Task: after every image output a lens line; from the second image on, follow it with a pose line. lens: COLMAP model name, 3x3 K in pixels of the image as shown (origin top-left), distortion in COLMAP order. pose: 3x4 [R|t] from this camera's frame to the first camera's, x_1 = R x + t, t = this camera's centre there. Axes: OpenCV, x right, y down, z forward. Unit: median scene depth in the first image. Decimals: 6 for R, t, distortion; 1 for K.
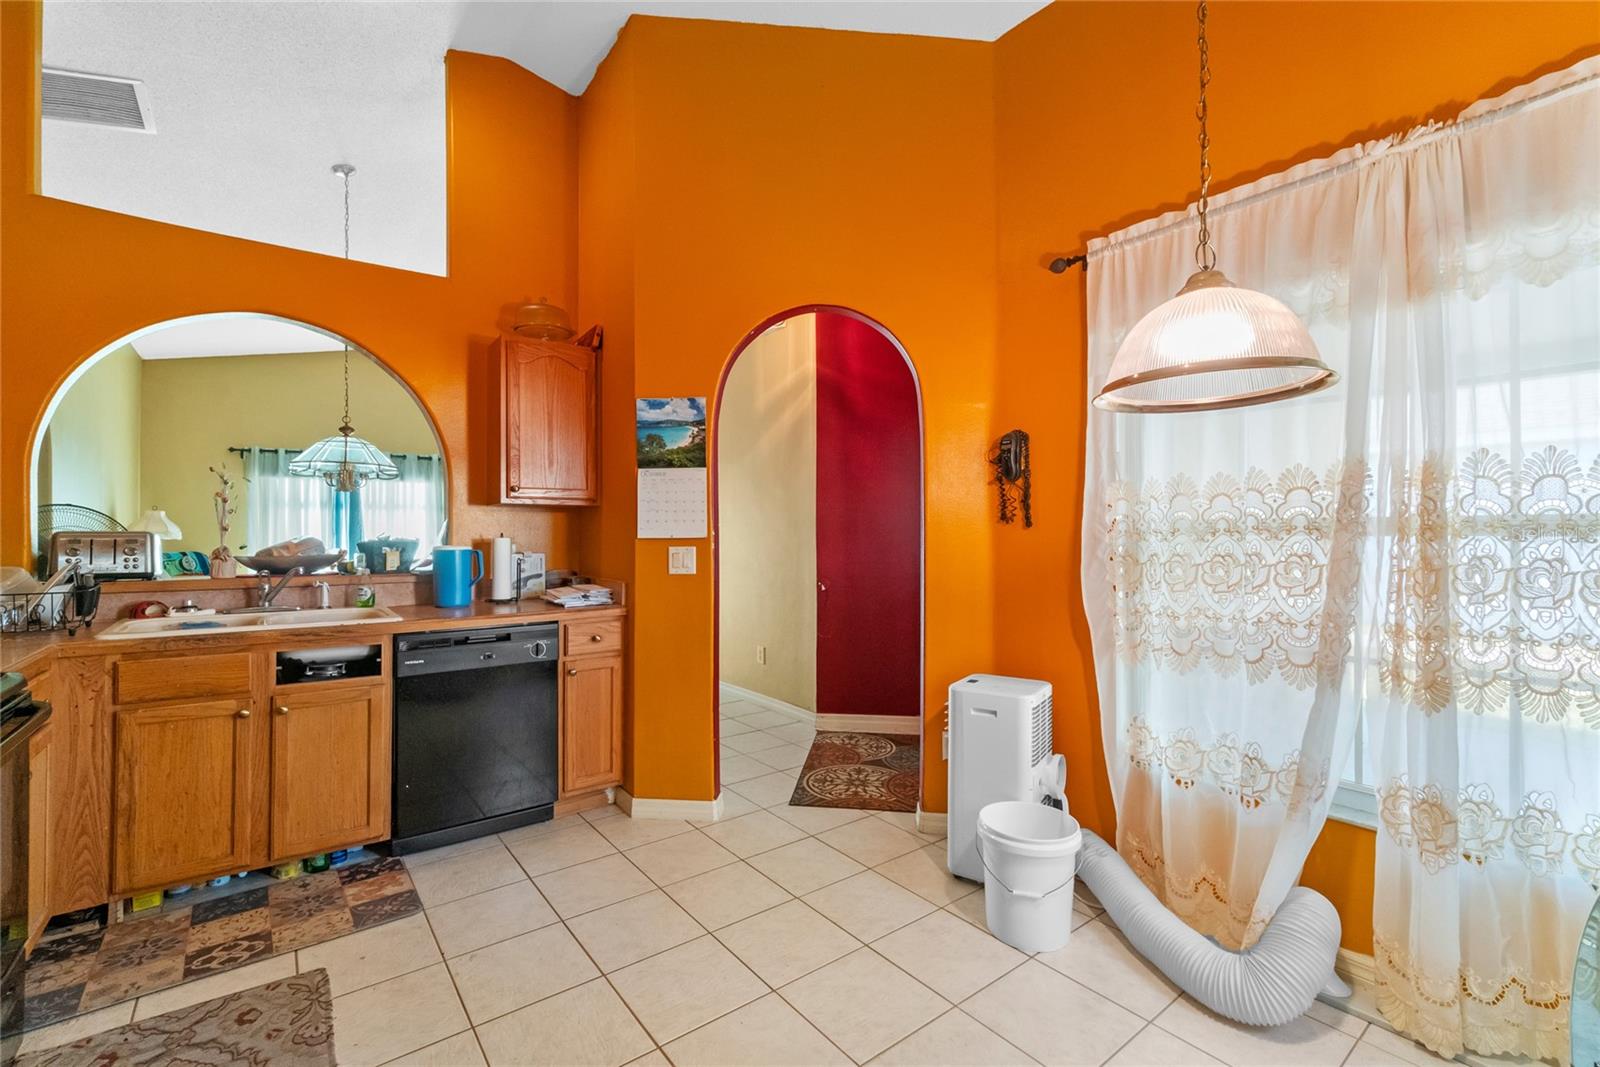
lens RADIAL K [[688.8, 0, 794.5], [0, 688.8, 528.4], [0, 0, 1]] dist [0.004508, 0.000680]
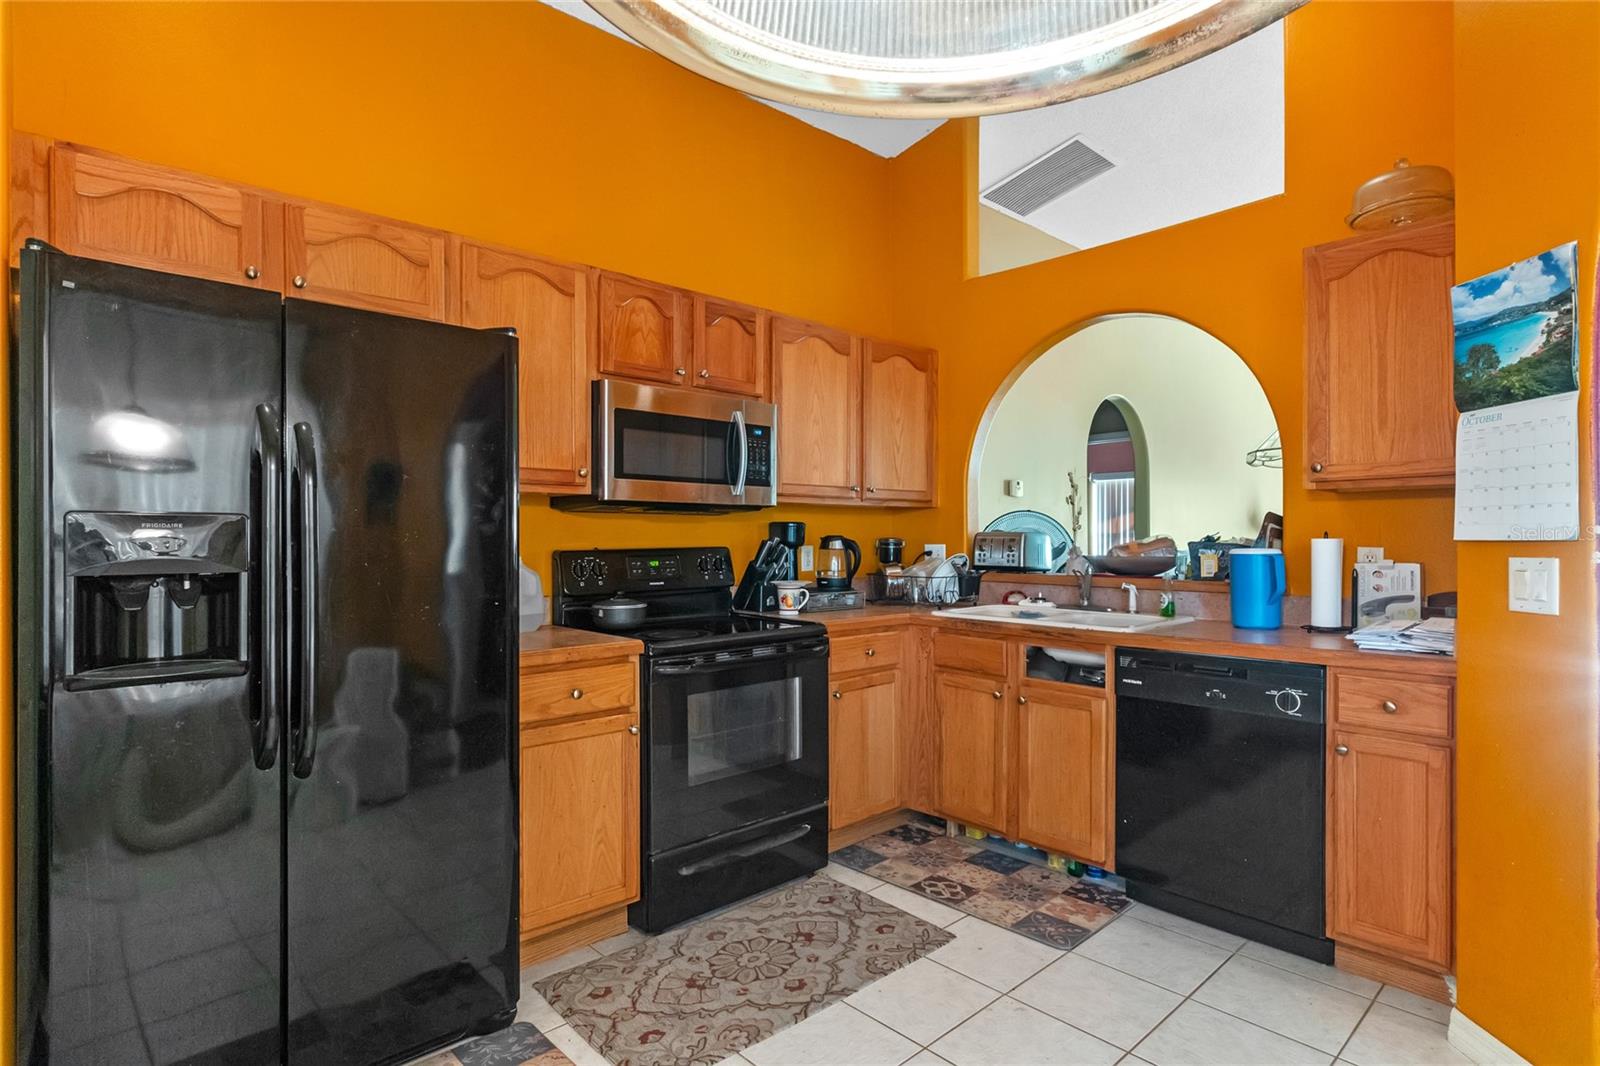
lens RADIAL K [[831.0, 0, 795.7], [0, 831.0, 540.2], [0, 0, 1]] dist [-0.002714, 0.000425]
pose [[0.101849, 0.005792, -0.994783, 0.446106], [0.009895, 0.999928, 0.006835, 0.005295], [0.994751, -0.010539, 0.101785, 0.483149]]
